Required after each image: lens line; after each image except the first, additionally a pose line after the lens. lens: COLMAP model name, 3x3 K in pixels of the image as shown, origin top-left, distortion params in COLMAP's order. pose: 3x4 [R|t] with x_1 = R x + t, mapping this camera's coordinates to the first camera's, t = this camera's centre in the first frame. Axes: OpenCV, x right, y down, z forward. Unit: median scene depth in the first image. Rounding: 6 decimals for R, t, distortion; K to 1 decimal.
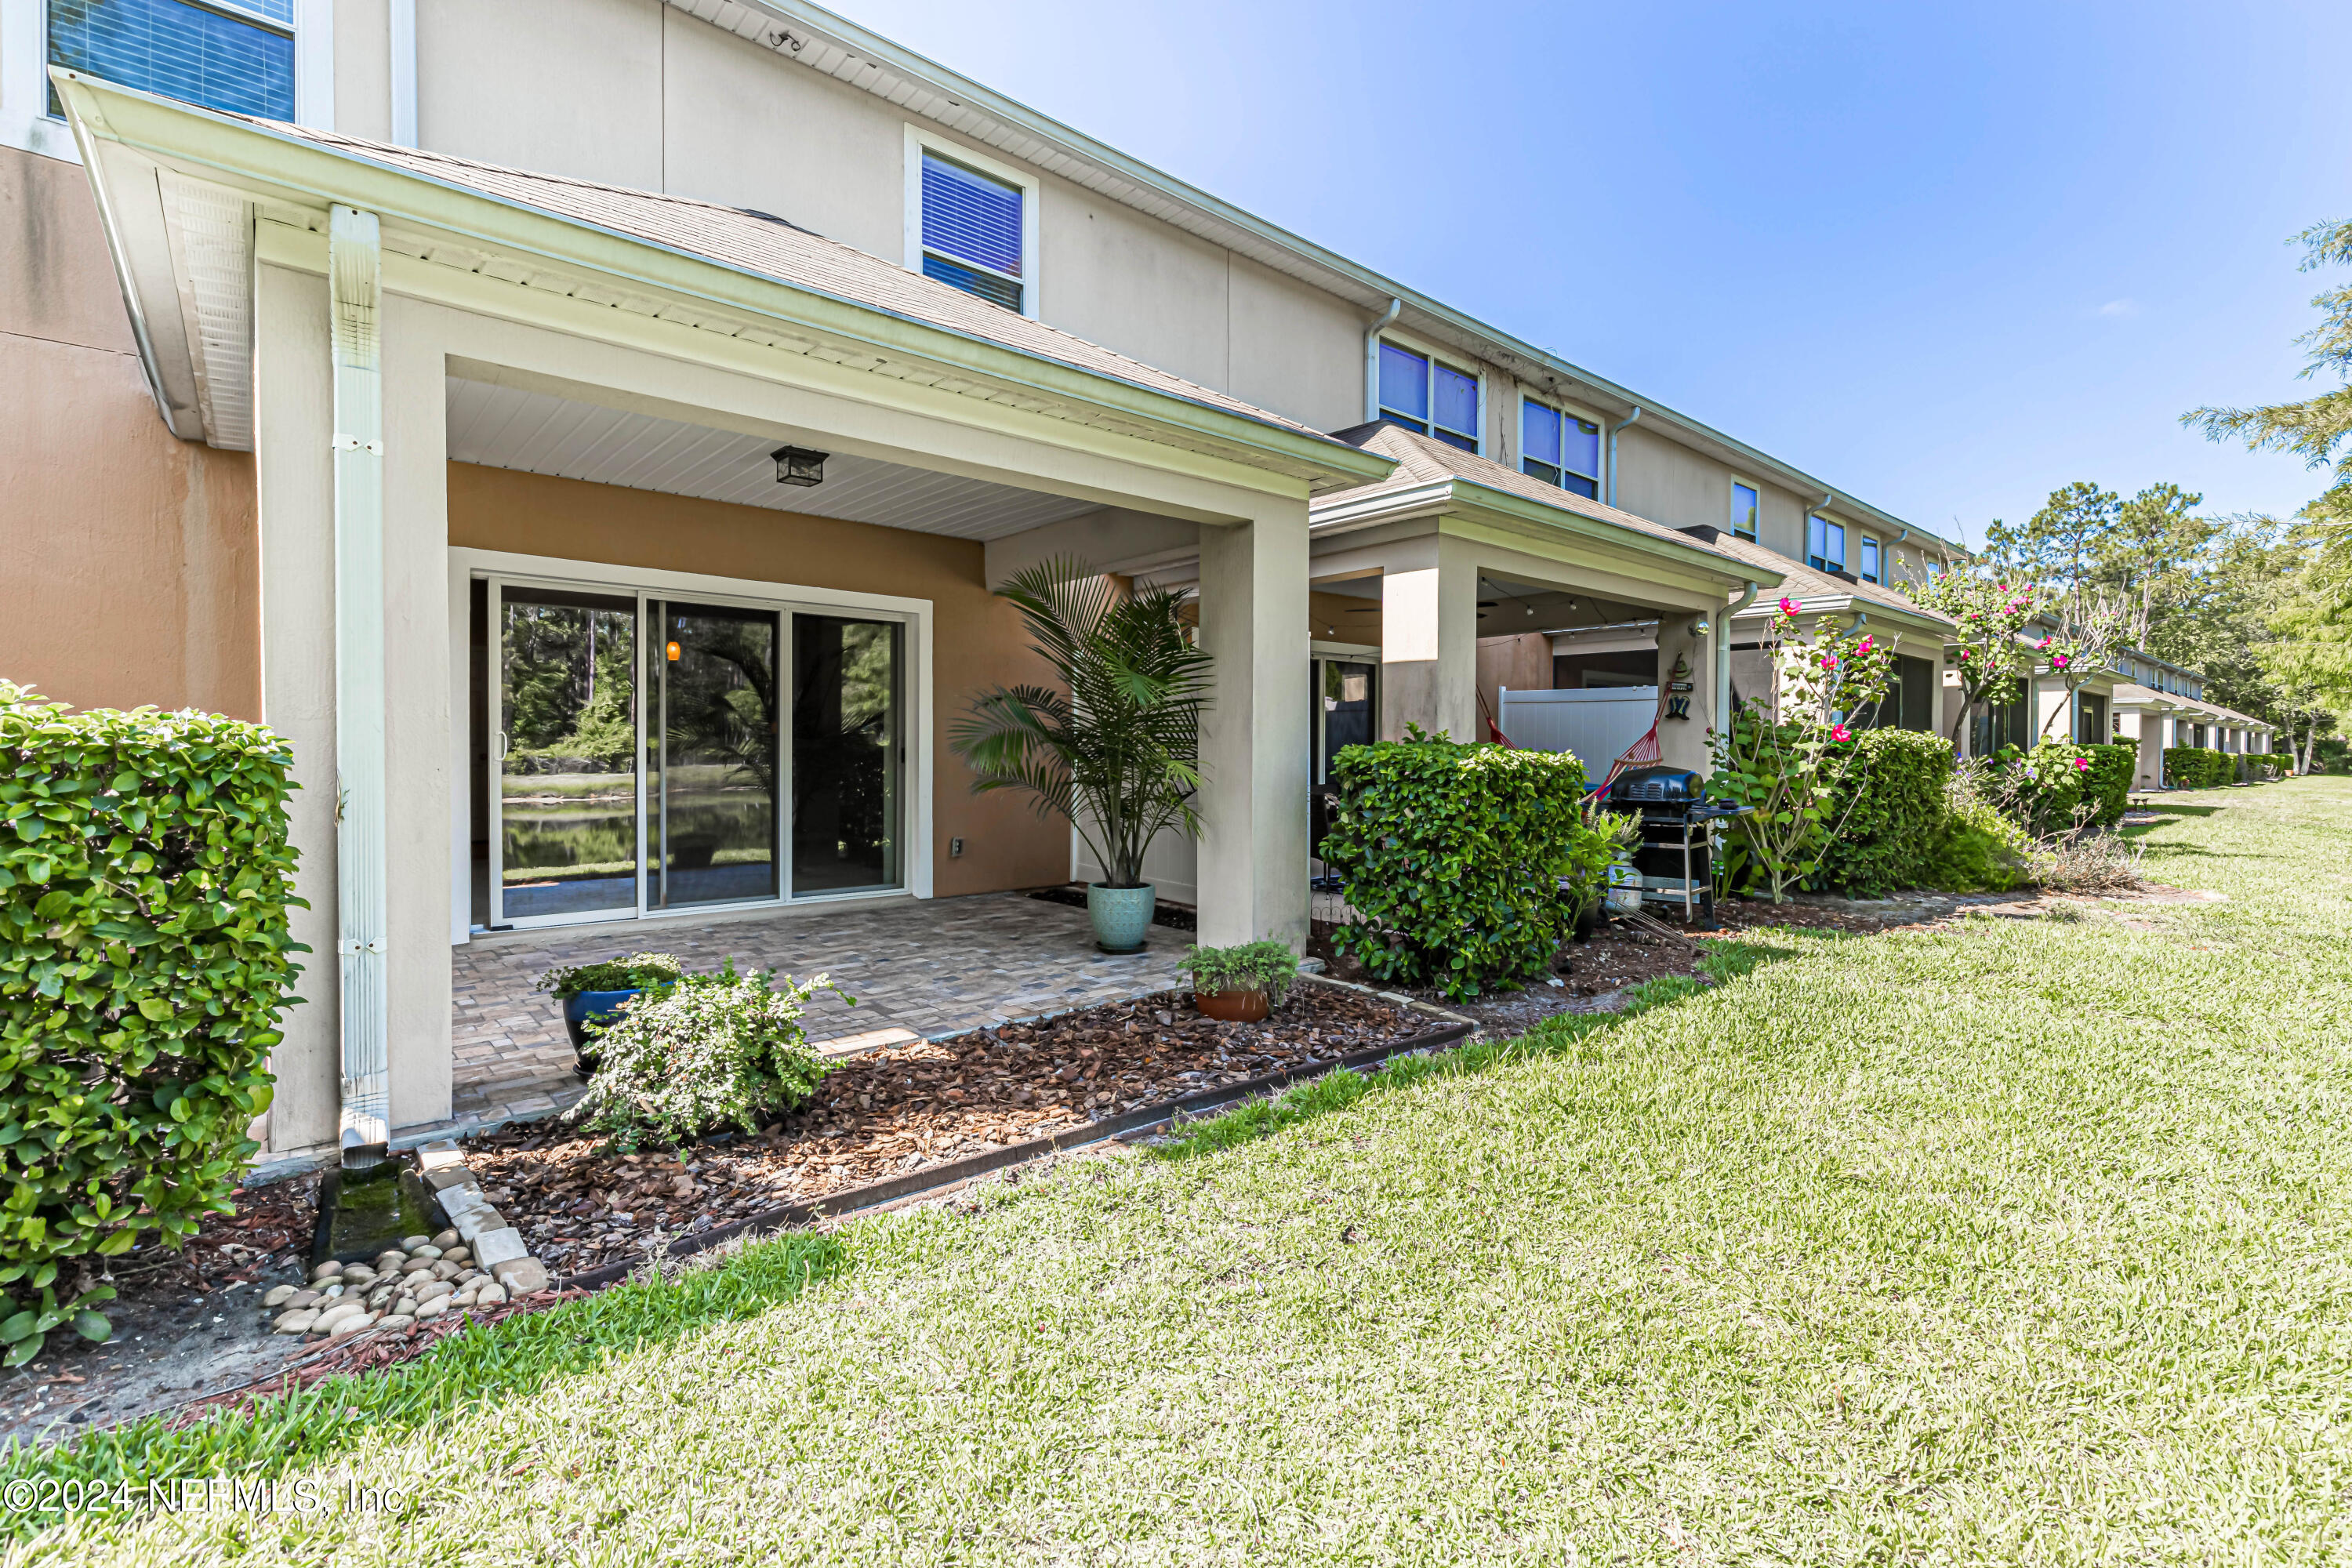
lens RADIAL K [[1054.1, 0, 1176.2], [0, 1054.1, 764.6], [0, 0, 1]] dist [0.000071, -0.000773]
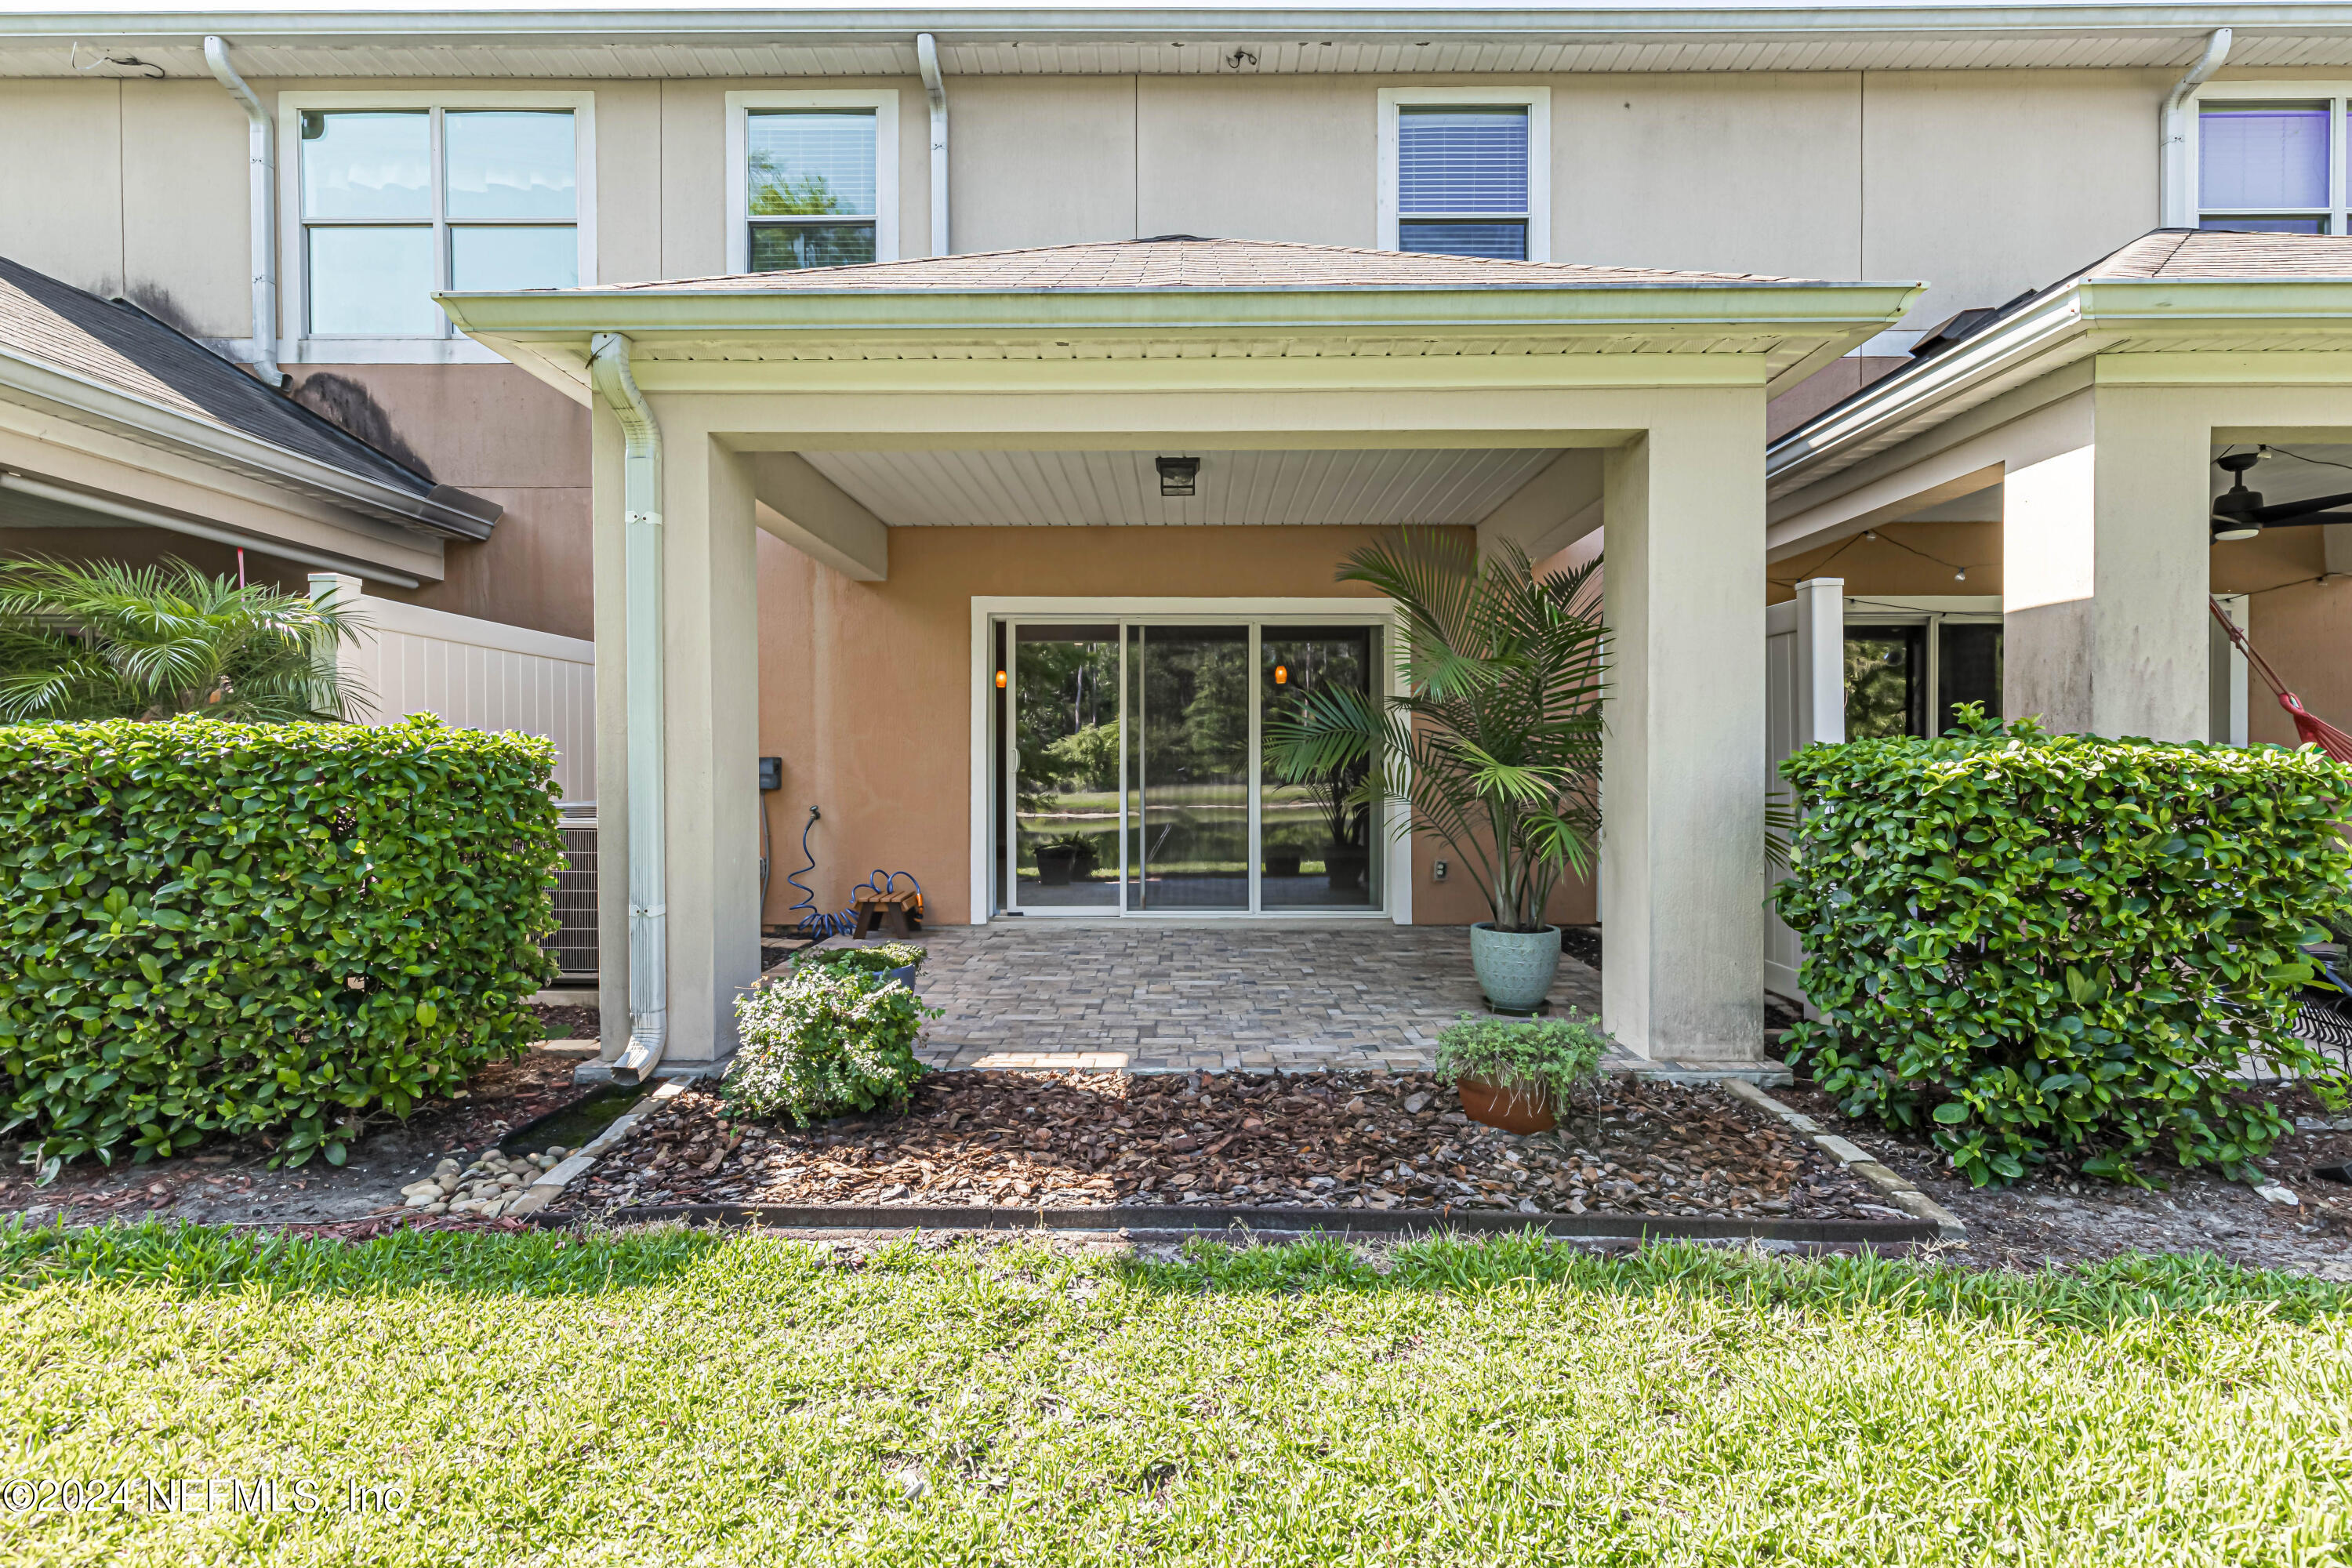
lens RADIAL K [[1046.0, 0, 1182.3], [0, 1046.0, 778.2], [0, 0, 1]] dist [0.002841, -0.000008]
pose [[0.750723, -0.000330, -0.660617, 0.361080], [-0.004776, 0.999971, -0.005928, 0.010591], [0.660600, 0.007605, 0.750699, 0.314303]]
